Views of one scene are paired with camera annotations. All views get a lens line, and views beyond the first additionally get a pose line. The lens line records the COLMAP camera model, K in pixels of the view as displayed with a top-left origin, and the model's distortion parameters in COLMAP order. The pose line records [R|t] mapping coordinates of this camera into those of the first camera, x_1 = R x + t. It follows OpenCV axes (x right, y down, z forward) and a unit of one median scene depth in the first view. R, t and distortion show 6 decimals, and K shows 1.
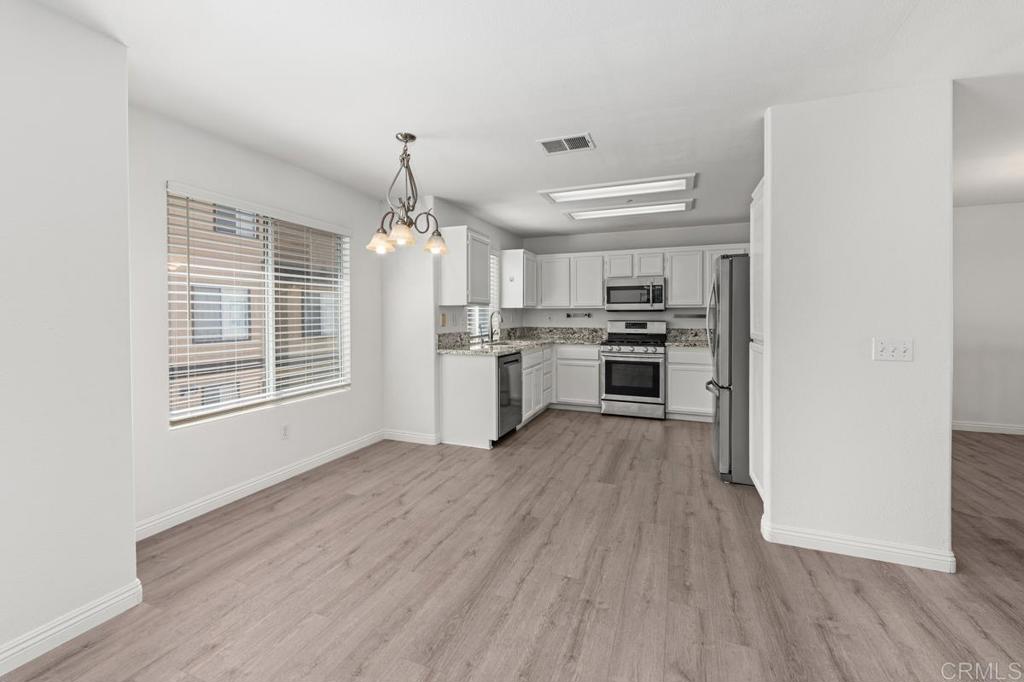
lens RADIAL K [[428.1, 0, 517.2], [0, 428.1, 316.0], [0, 0, 1]] dist [0.000814, -0.000027]
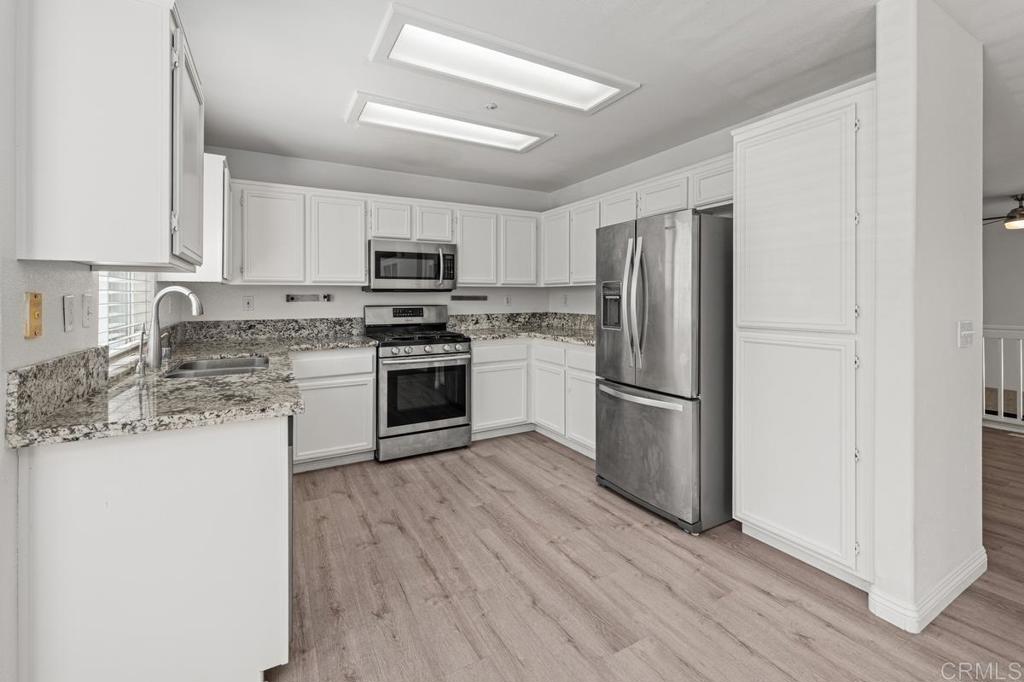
lens RADIAL K [[428.1, 0, 514.1], [0, 428.1, 296.2], [0, 0, 1]] dist [0.000814, -0.000027]
pose [[0.634380, 0.000171, 0.773022, -0.146458], [0.005739, 0.999971, -0.004931, 0.000859], [-0.773000, 0.007564, 0.634360, 0.477001]]
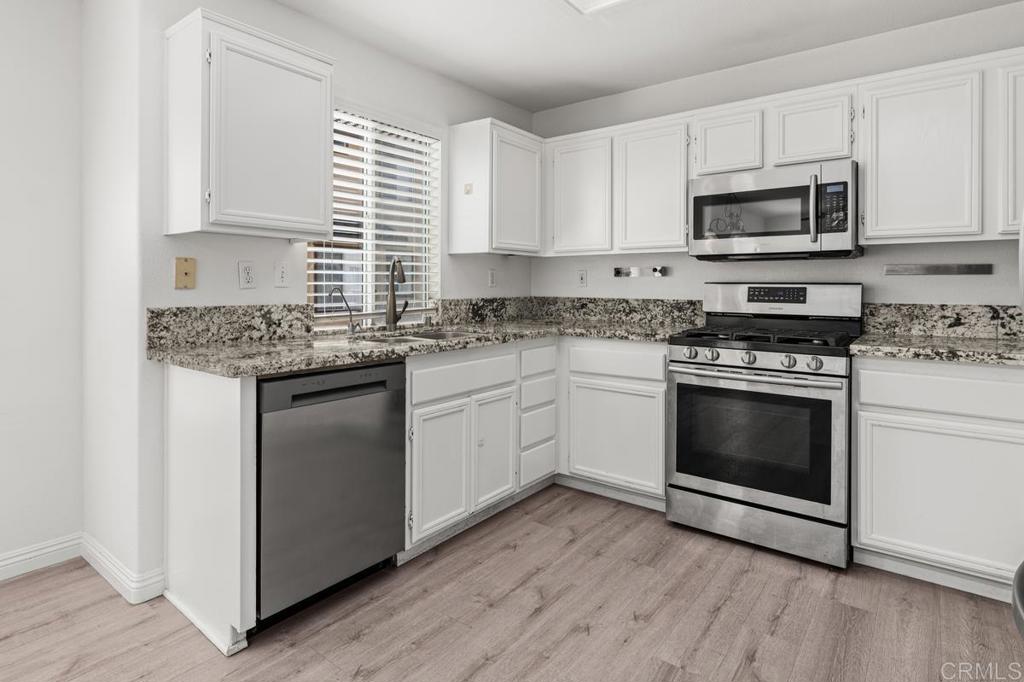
lens RADIAL K [[556.5, 0, 520.2], [0, 556.5, 283.5], [0, 0, 1]] dist [0.007282, -0.004030]
pose [[0.959195, 0.001446, -0.282742, 0.211174], [-0.002603, 0.999990, -0.003716, 0.015330], [0.282734, 0.004300, 0.959189, 0.479590]]
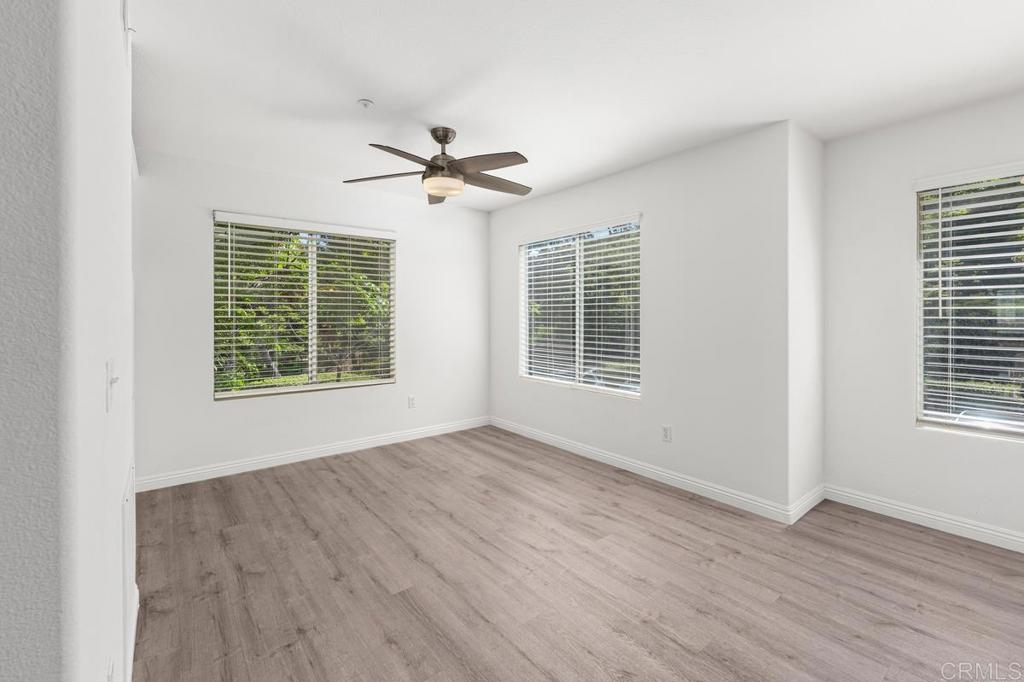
lens RADIAL K [[450.7, 0, 511.9], [0, 450.7, 315.7], [0, 0, 1]] dist [-0.006447, 0.001382]
pose [[-0.503044, 0.000928, -0.864260, 0.273384], [-0.002268, 0.999995, 0.002393, 0.000214], [0.864258, 0.003164, -0.503039, 0.327343]]
